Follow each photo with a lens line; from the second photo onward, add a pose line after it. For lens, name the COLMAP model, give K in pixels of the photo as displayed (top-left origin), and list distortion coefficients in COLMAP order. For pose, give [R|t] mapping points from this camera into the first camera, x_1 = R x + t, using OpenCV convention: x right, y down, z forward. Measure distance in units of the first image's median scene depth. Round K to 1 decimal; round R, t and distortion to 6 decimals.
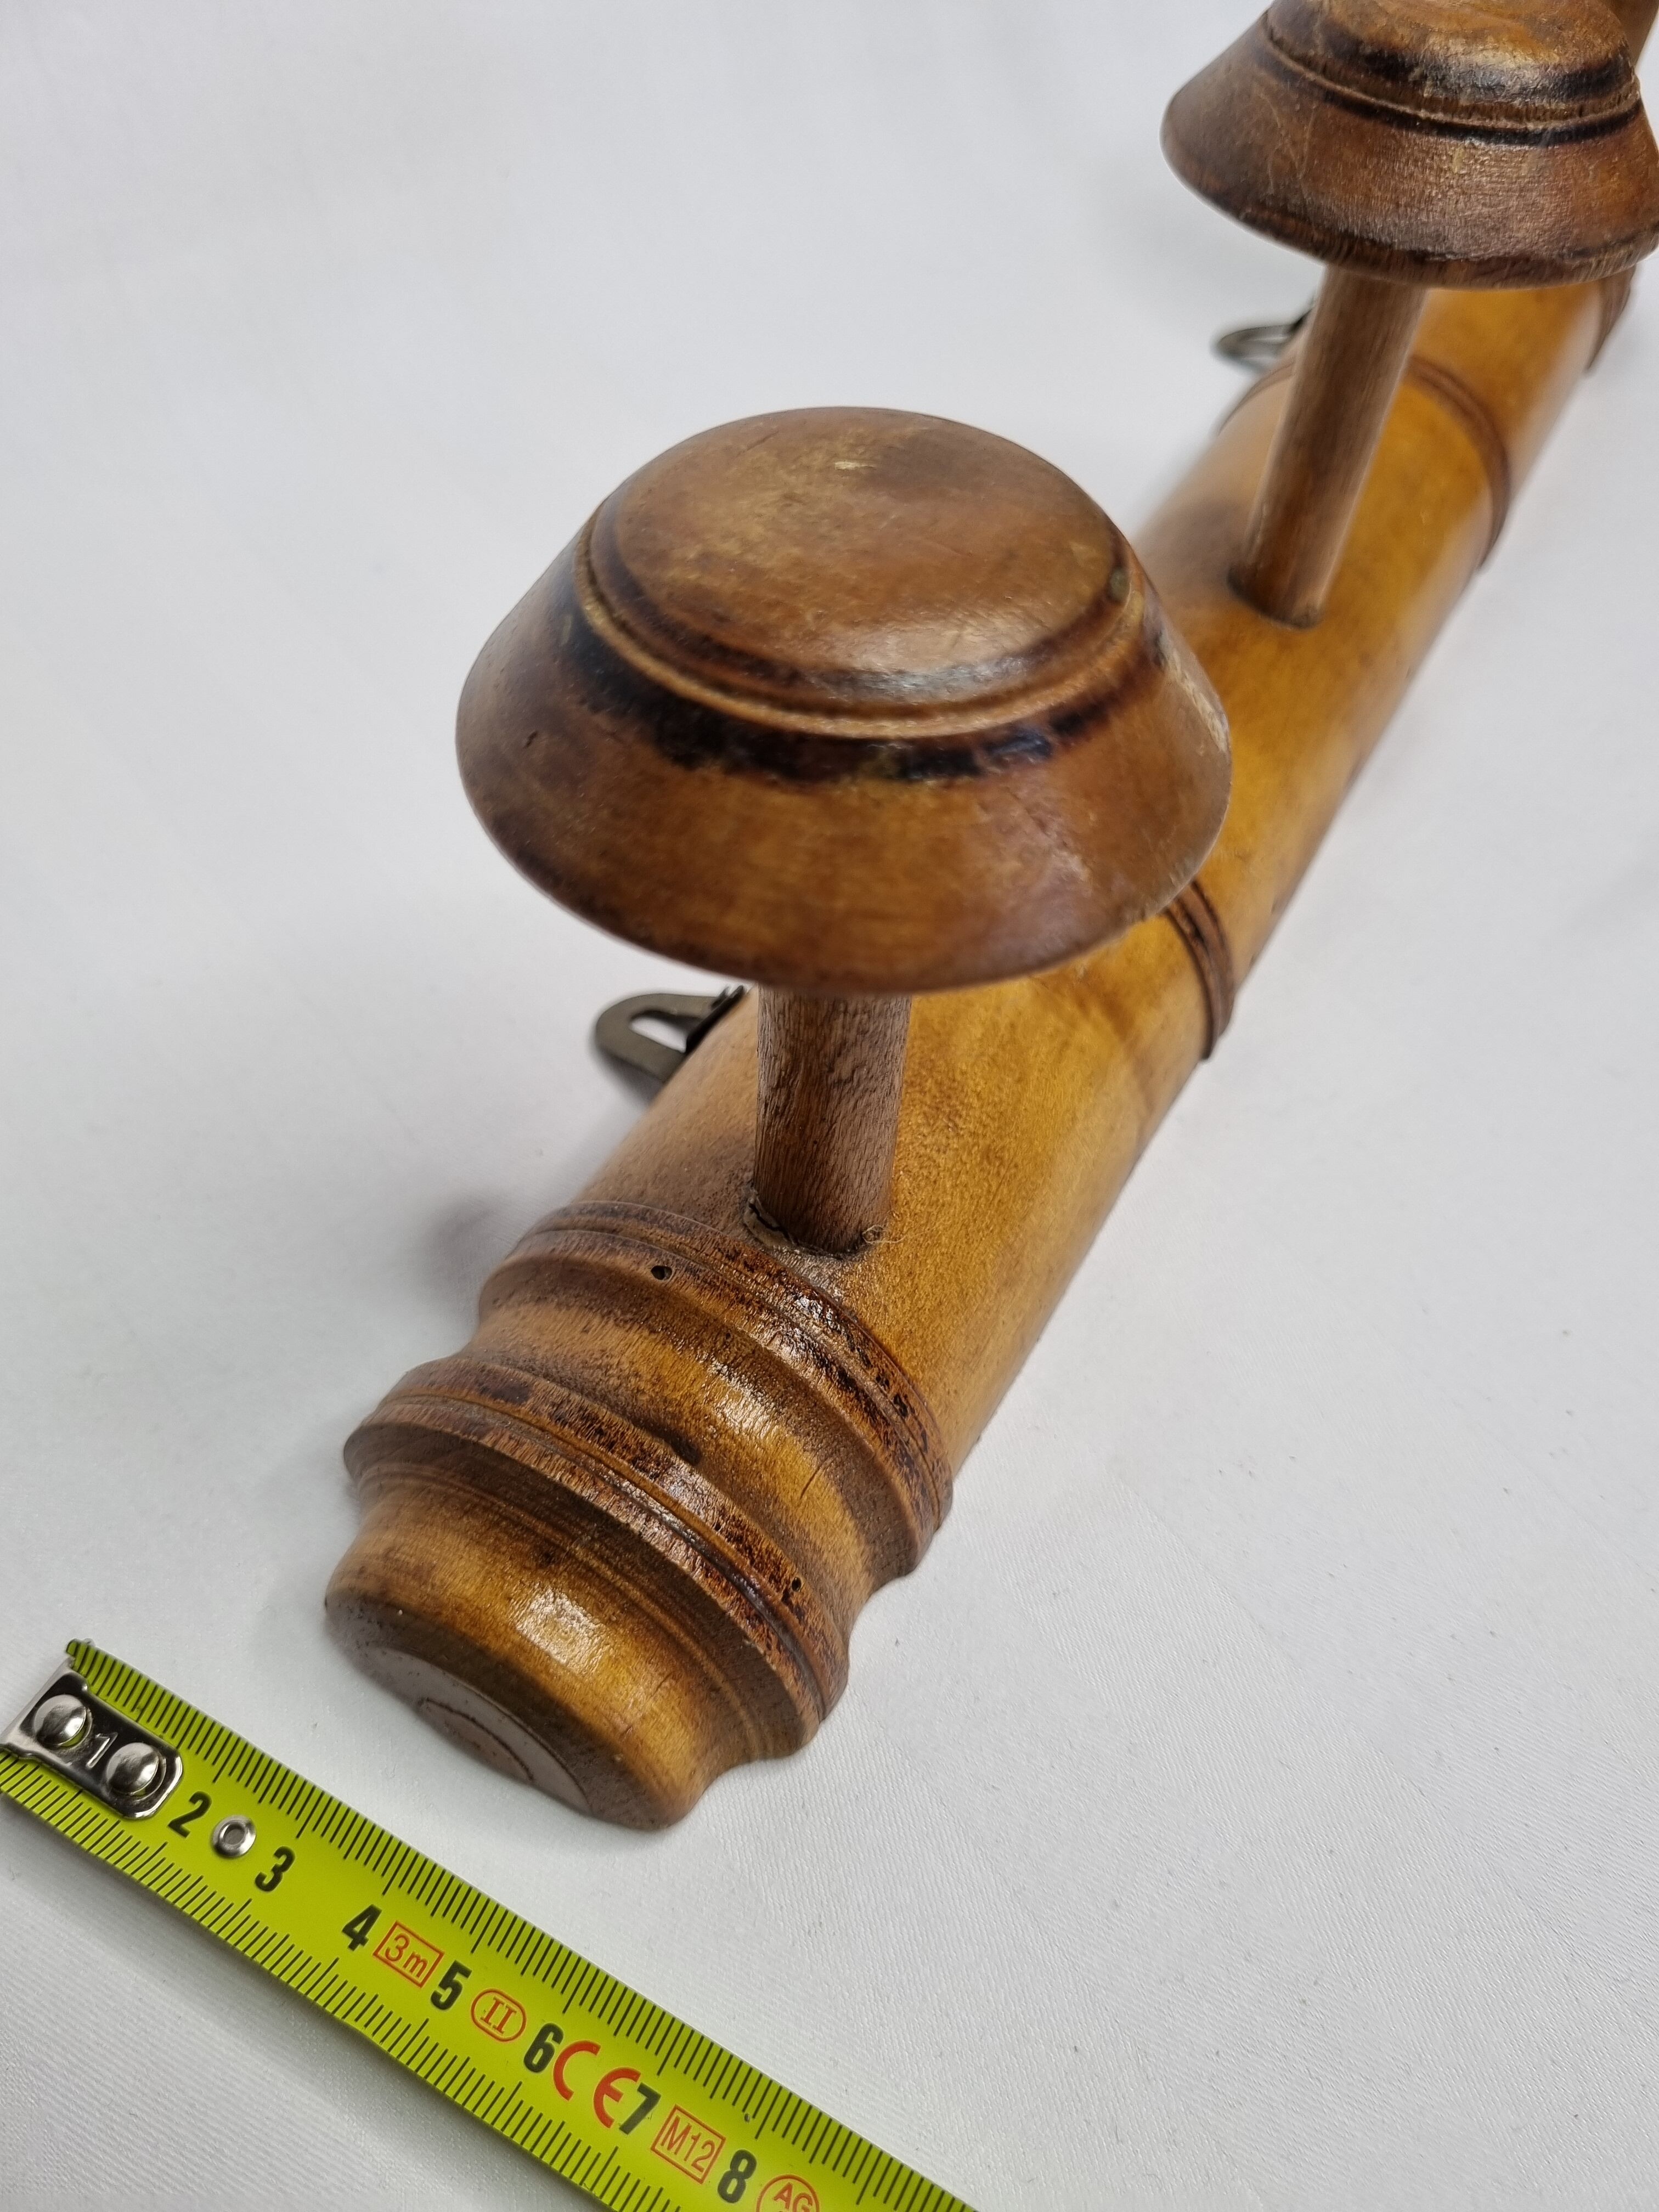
lens RADIAL K [[1715.6, 0, 829.5], [0, 1715.6, 1106.0], [0, 0, 1]] dist [-0.005779, -0.004754]
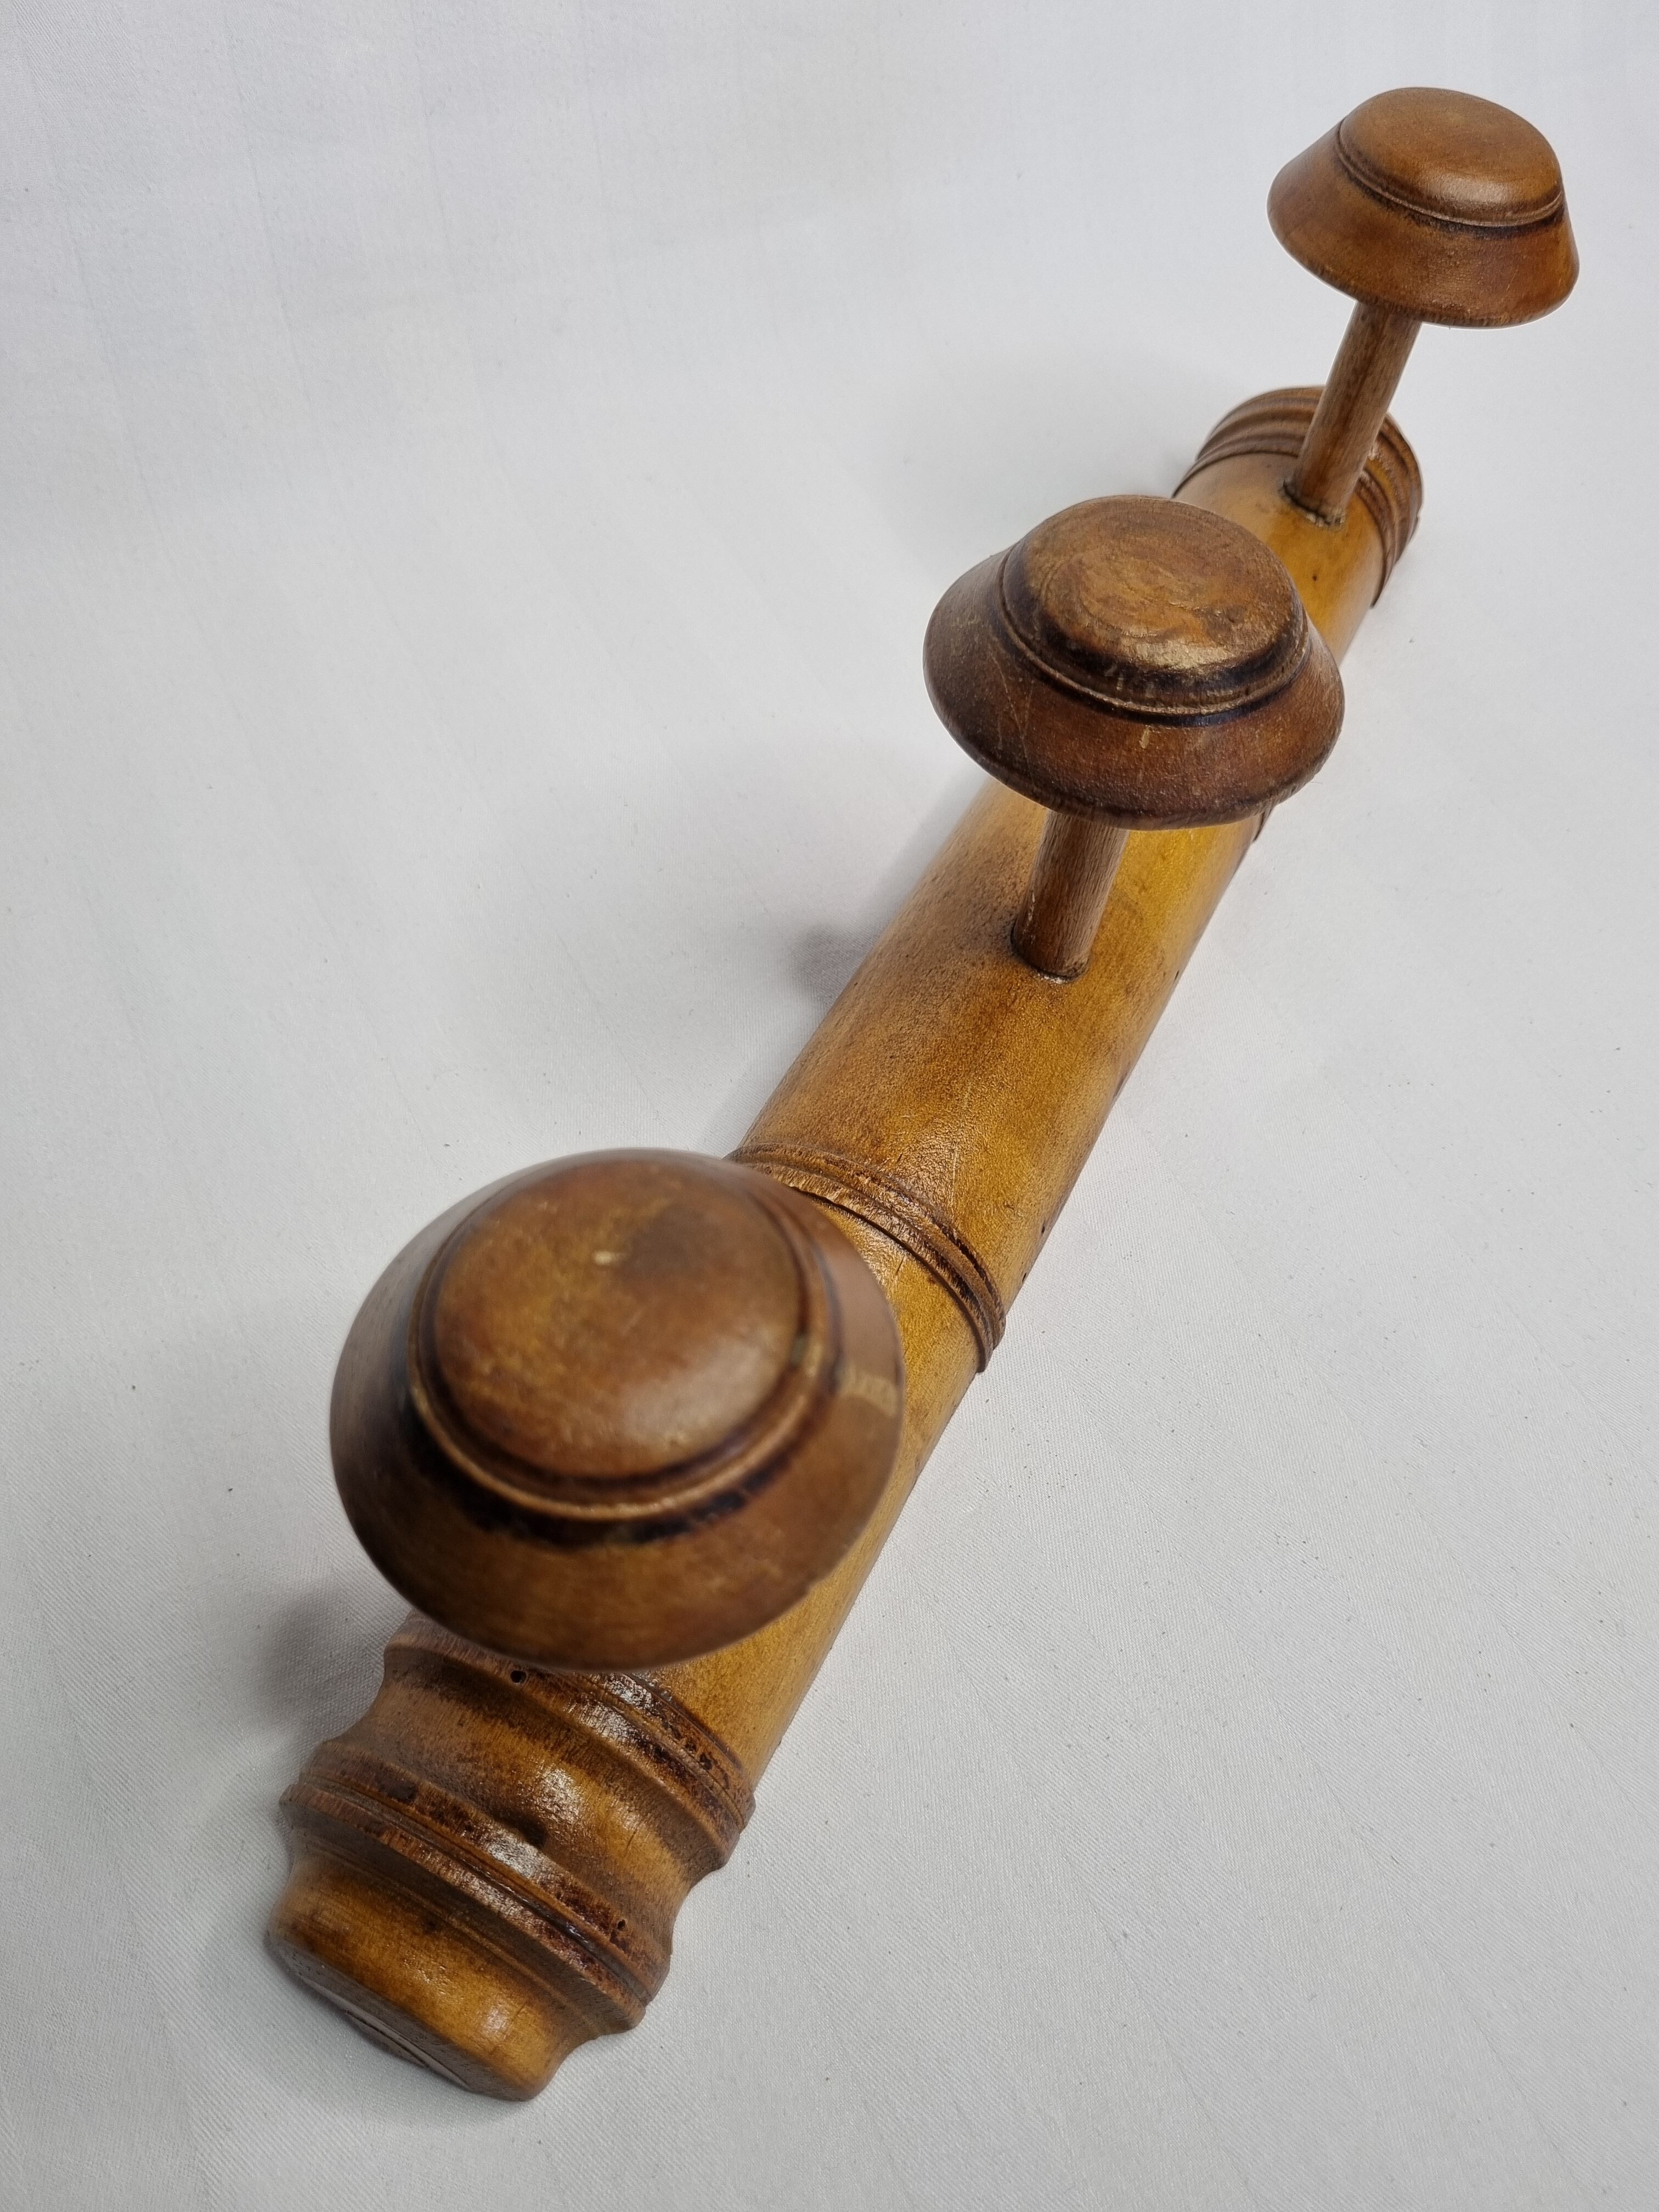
lens RADIAL K [[1669.9, 0, 829.5], [0, 1669.9, 1106.0], [0, 0, 1]] dist [0.022514, 0.000481]
pose [[0.999496, -0.020051, 0.024627, 0.120832], [0.017861, 0.996124, 0.086133, -0.457749], [-0.026258, -0.085649, 0.995979, -0.251707]]
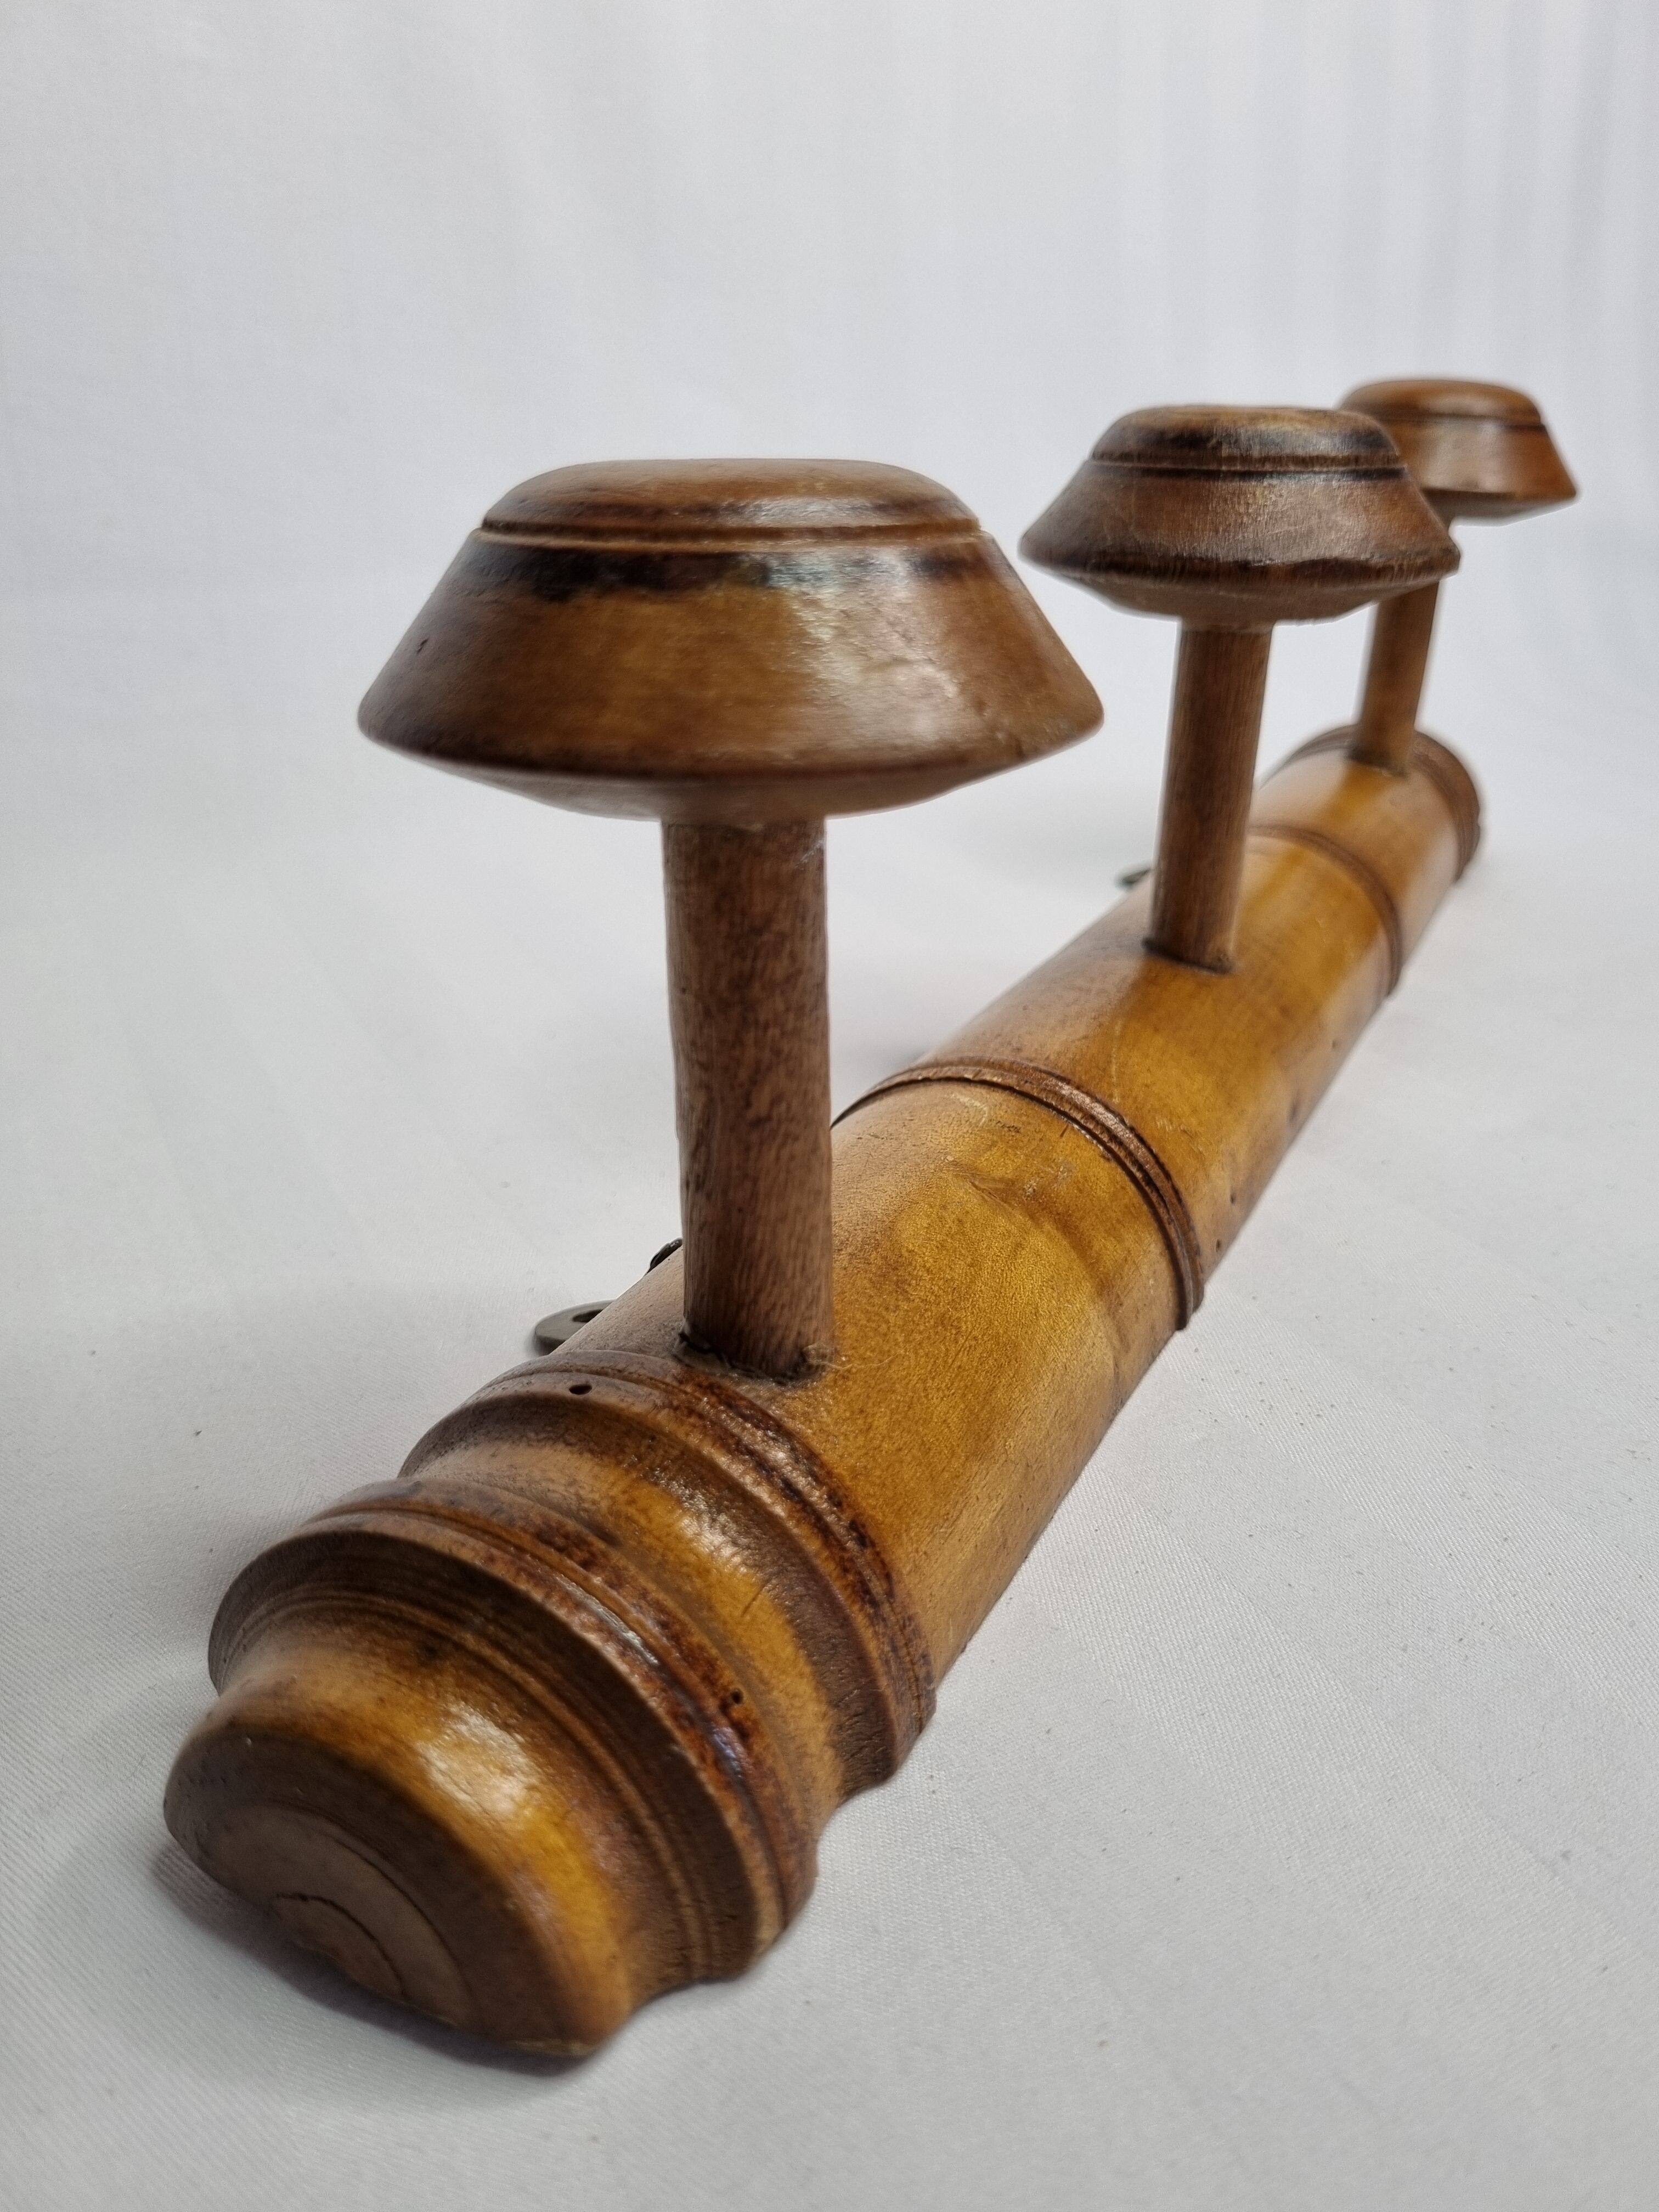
lens RADIAL K [[1715.6, 0, 829.5], [0, 1715.6, 1106.0], [0, 0, 1]] dist [-0.005779, -0.004754]
pose [[0.997806, -0.065404, 0.010243, 0.034184], [0.063132, 0.893511, -0.444581, 0.384485], [0.019925, 0.444253, 0.895680, 0.136225]]
